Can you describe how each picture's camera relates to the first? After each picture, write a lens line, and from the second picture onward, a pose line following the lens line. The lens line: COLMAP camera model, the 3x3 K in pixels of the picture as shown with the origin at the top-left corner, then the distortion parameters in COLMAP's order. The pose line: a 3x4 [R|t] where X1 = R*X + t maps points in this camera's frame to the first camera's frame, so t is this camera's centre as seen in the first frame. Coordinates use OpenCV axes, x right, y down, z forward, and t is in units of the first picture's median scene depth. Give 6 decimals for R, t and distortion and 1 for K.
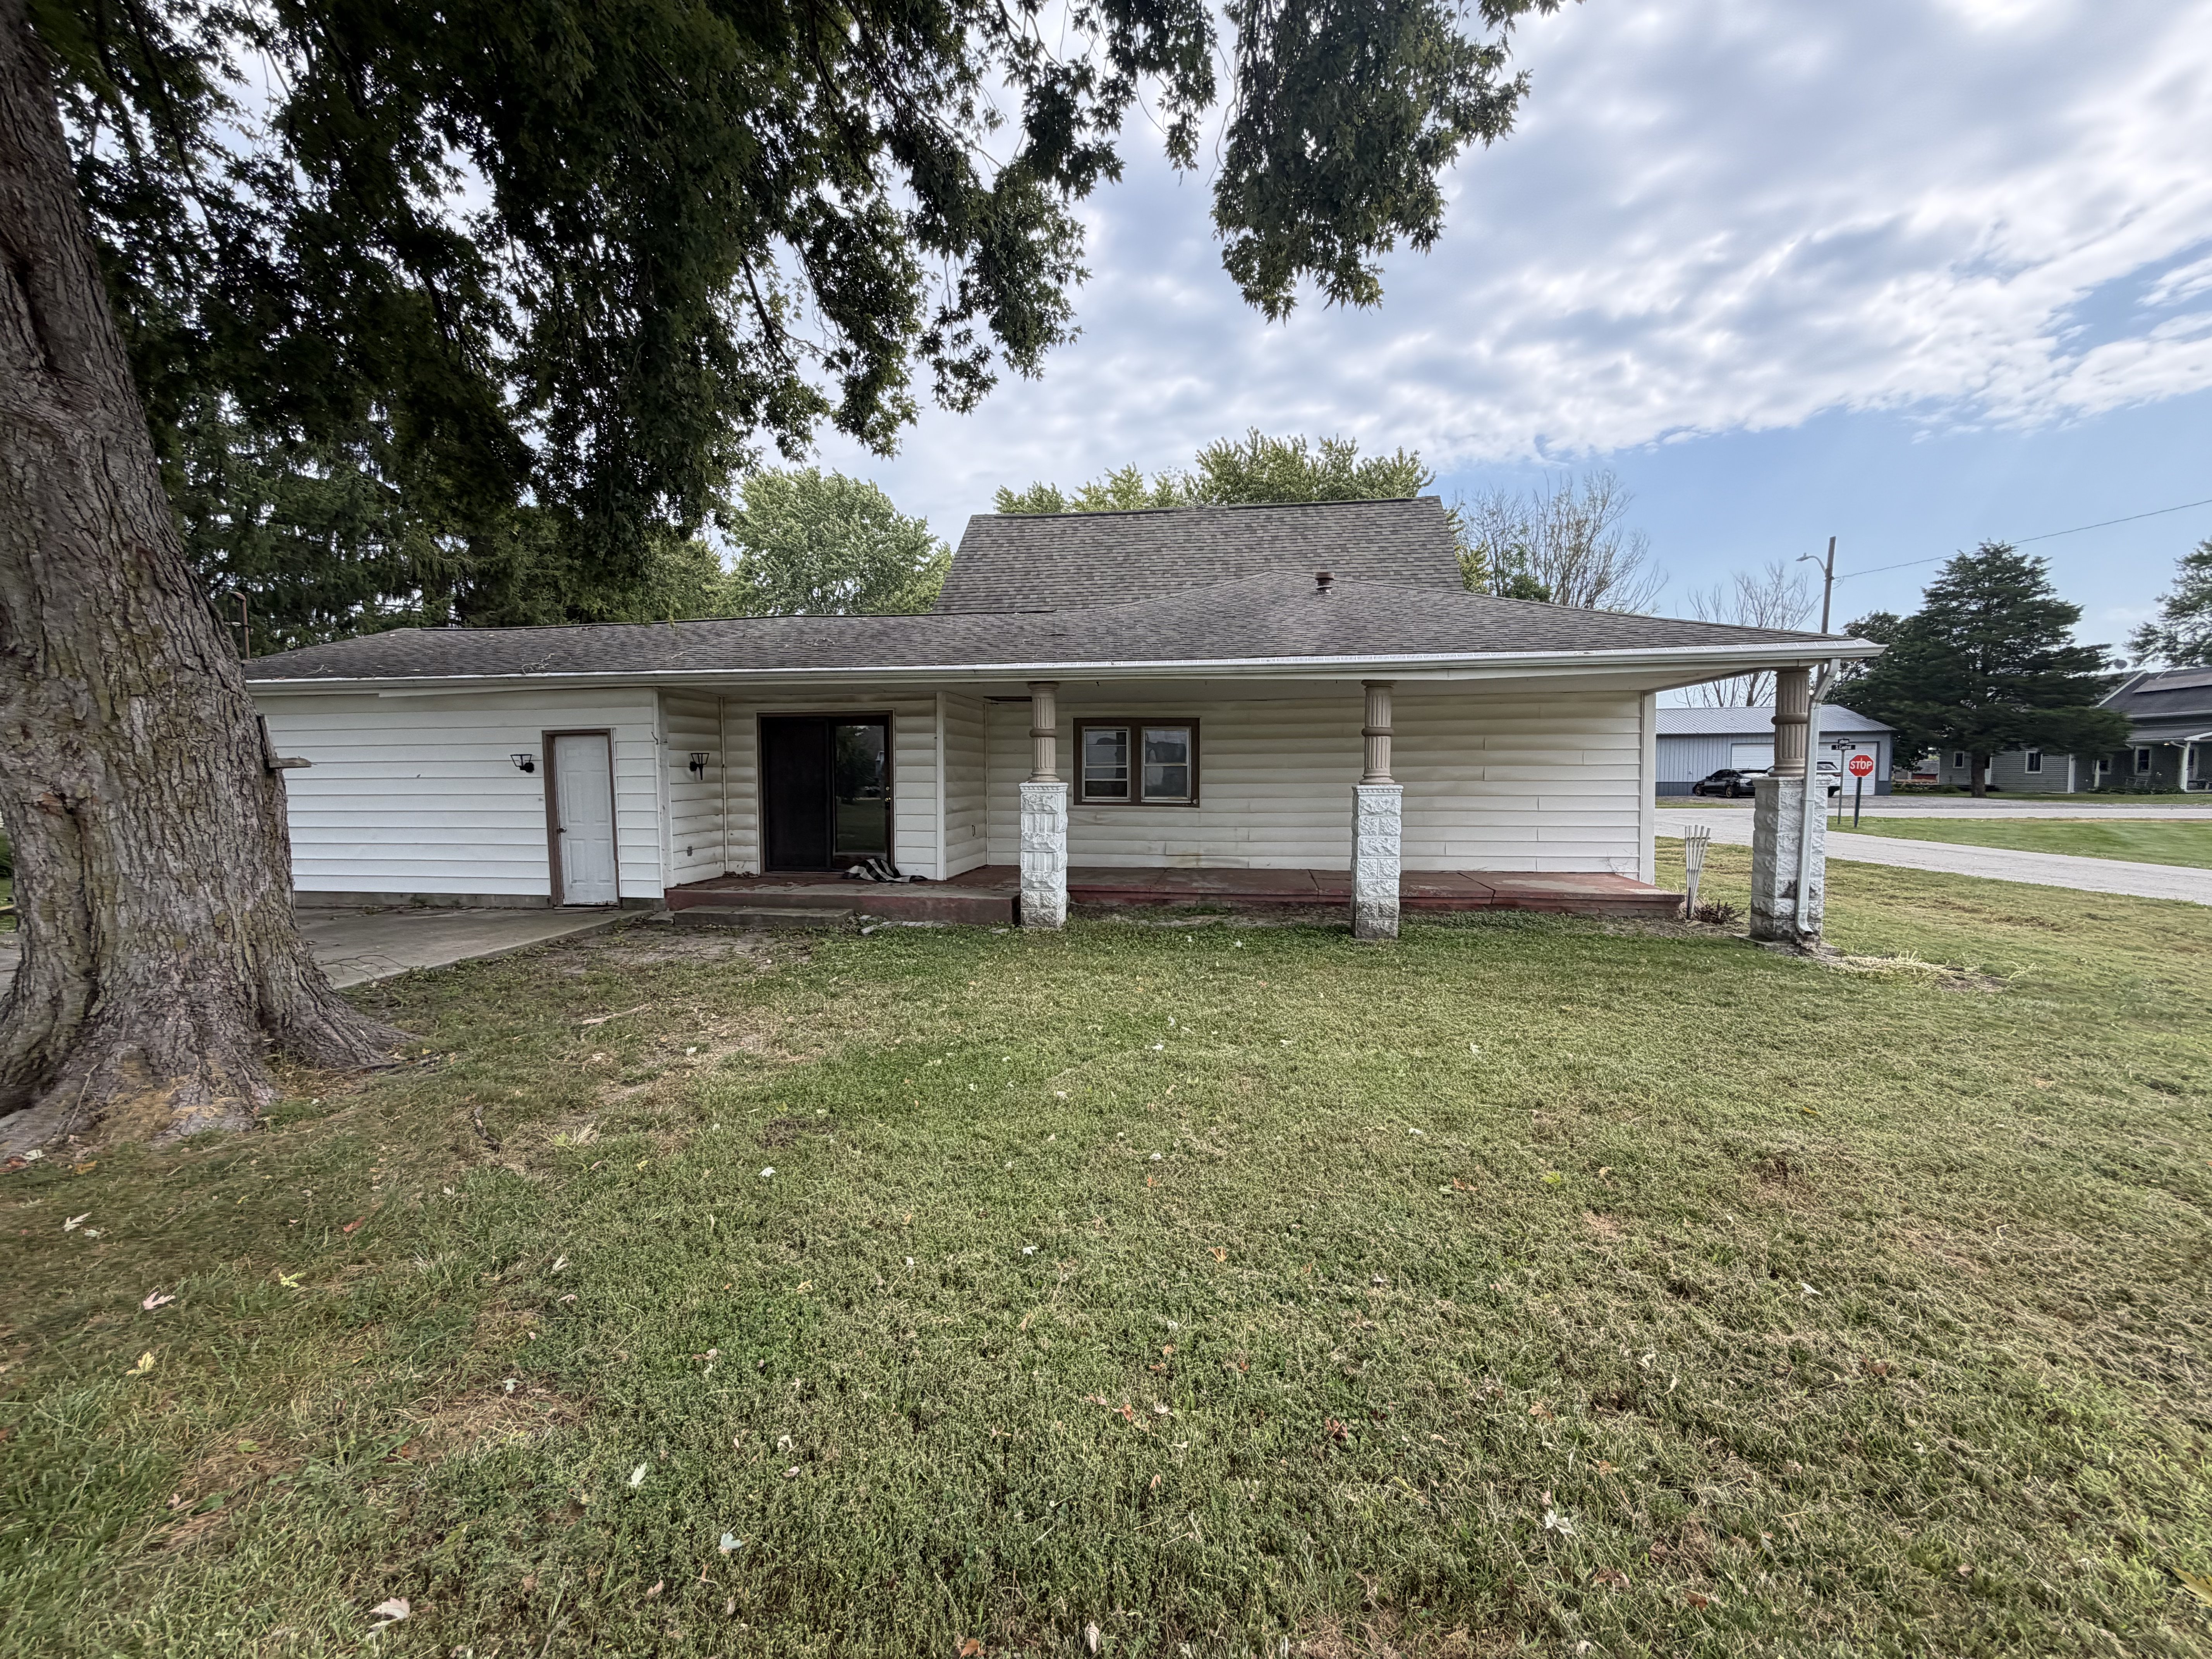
lens RADIAL K [[888.5, 0, 1058.3], [0, 888.5, 833.8], [0, 0, 1]] dist [-0.000603, -0.000119]
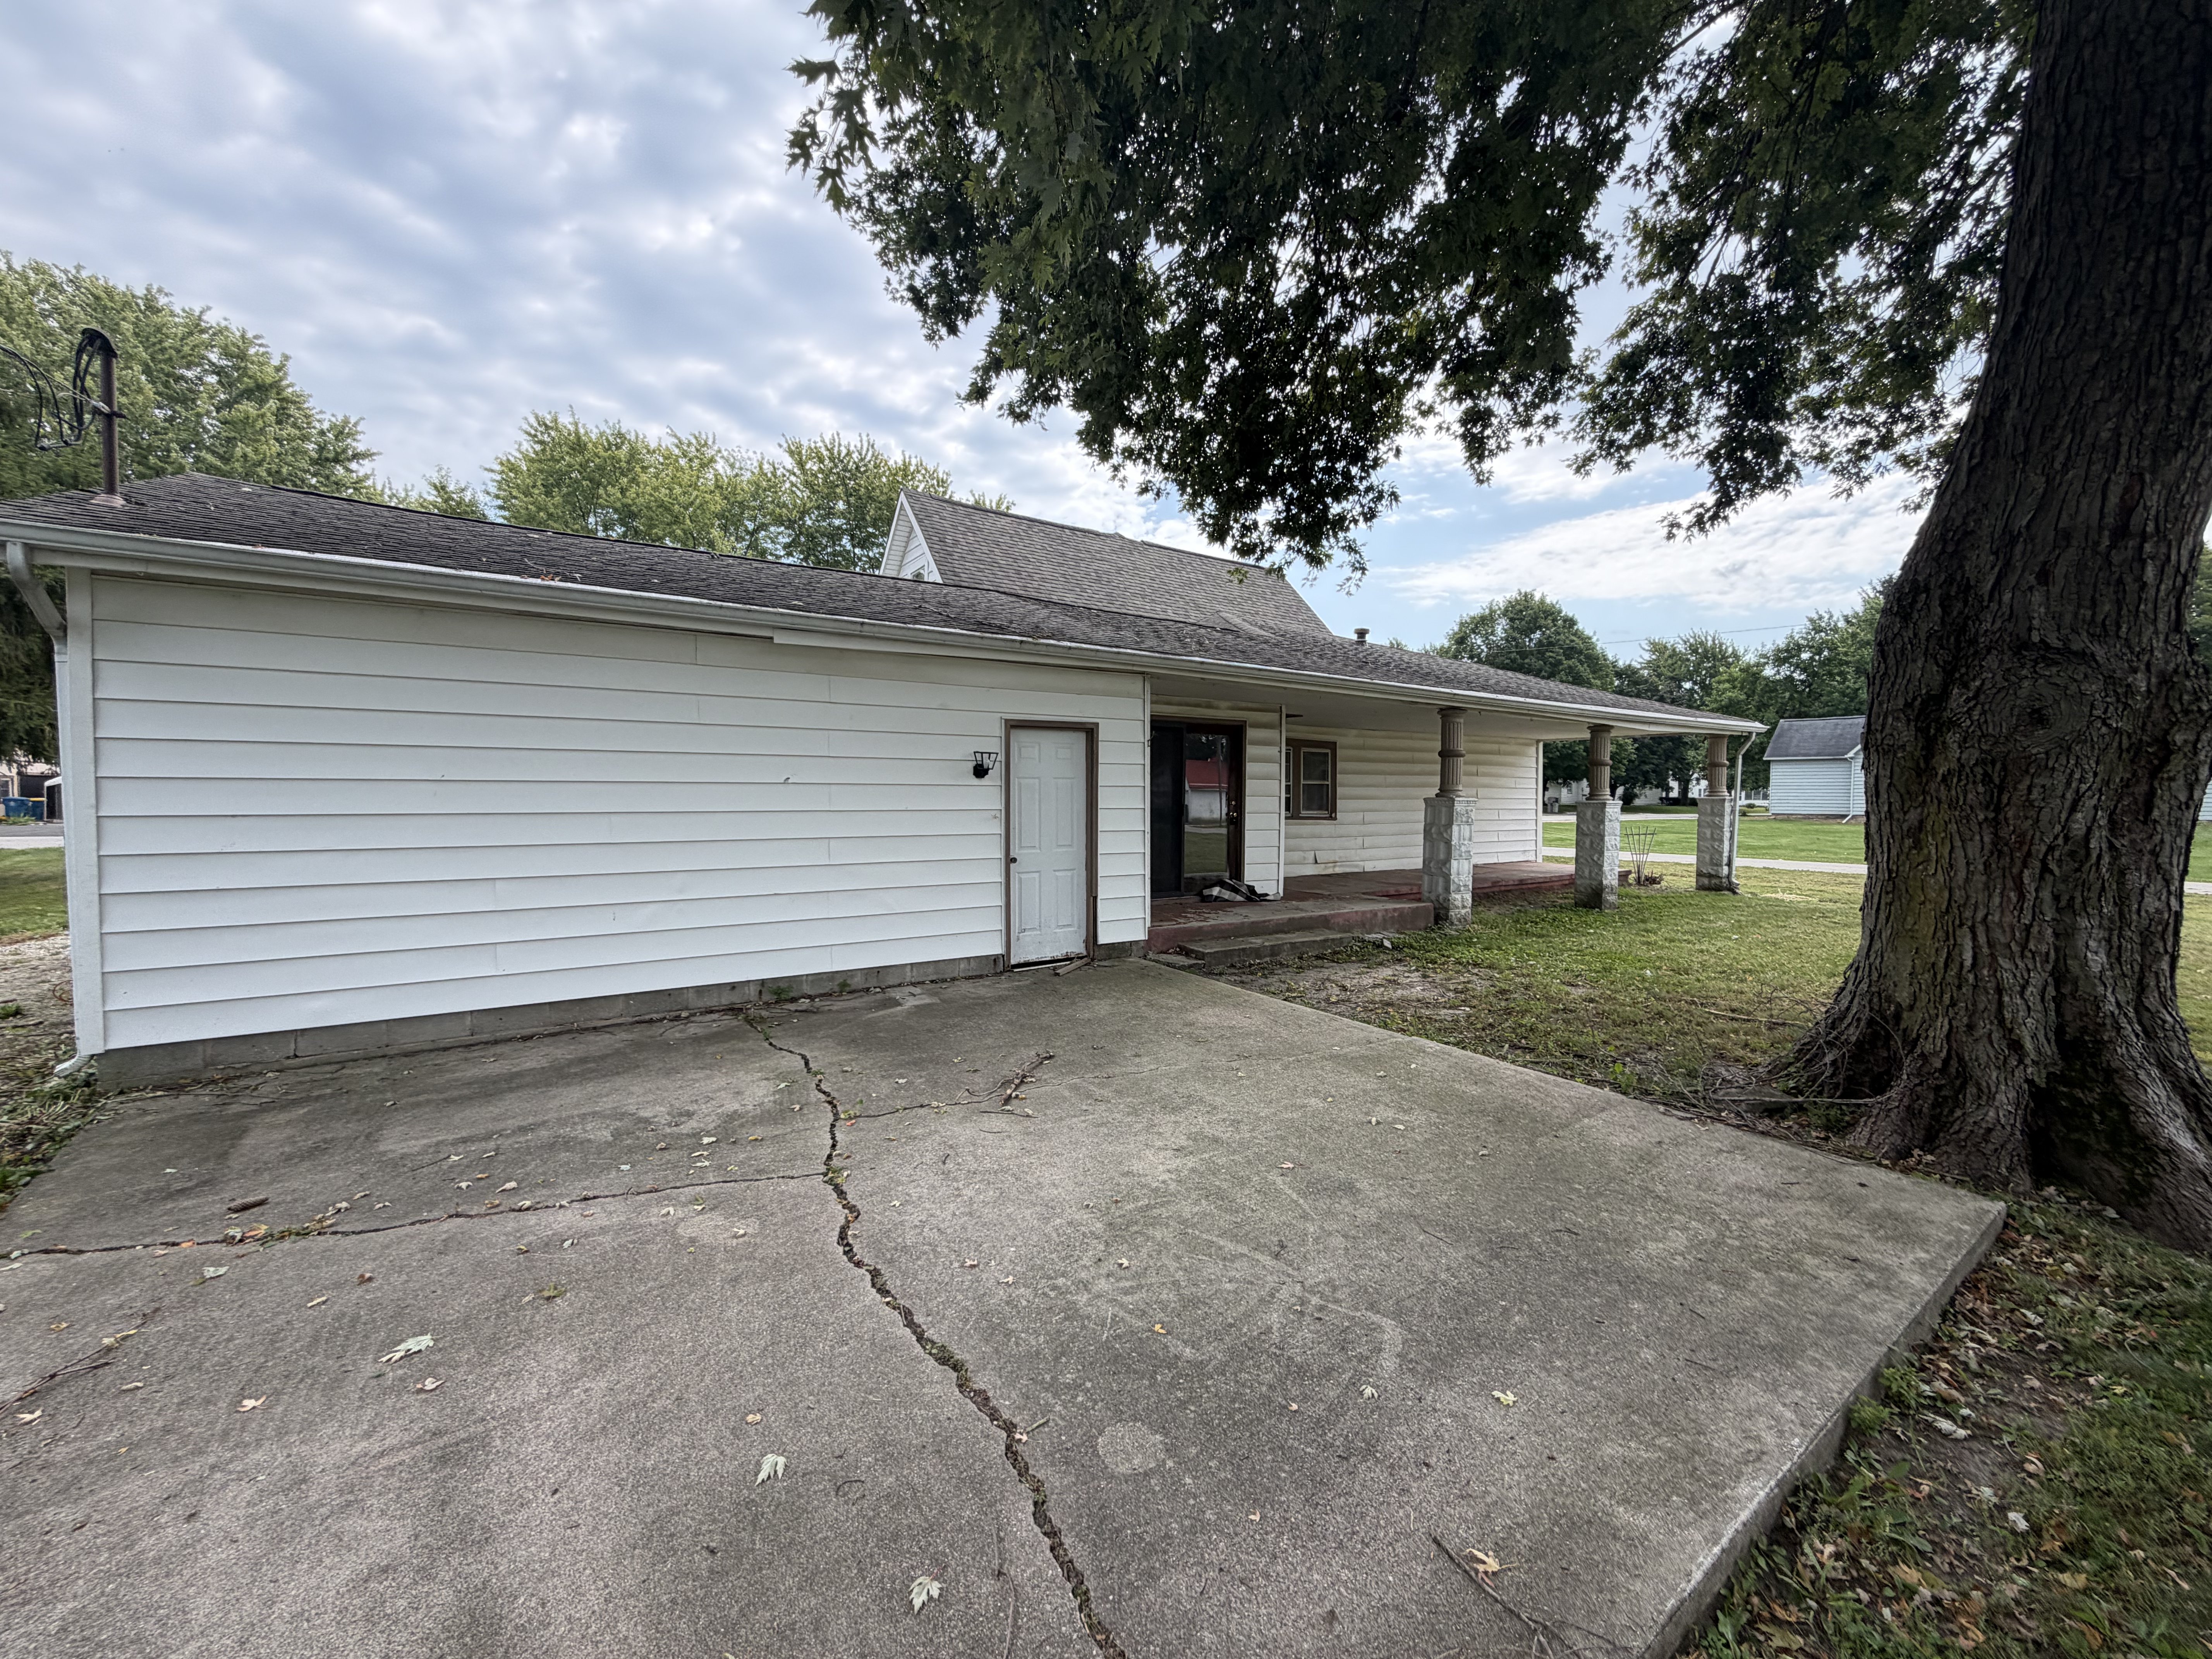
lens RADIAL K [[888.5, 0, 1058.3], [0, 888.5, 833.8], [0, 0, 1]] dist [-0.000603, -0.000119]
pose [[0.742759, -0.021707, 0.669207, -0.974681], [0.038763, 0.999192, -0.010613, -0.015811], [-0.668436, 0.033823, 0.743000, 0.432417]]
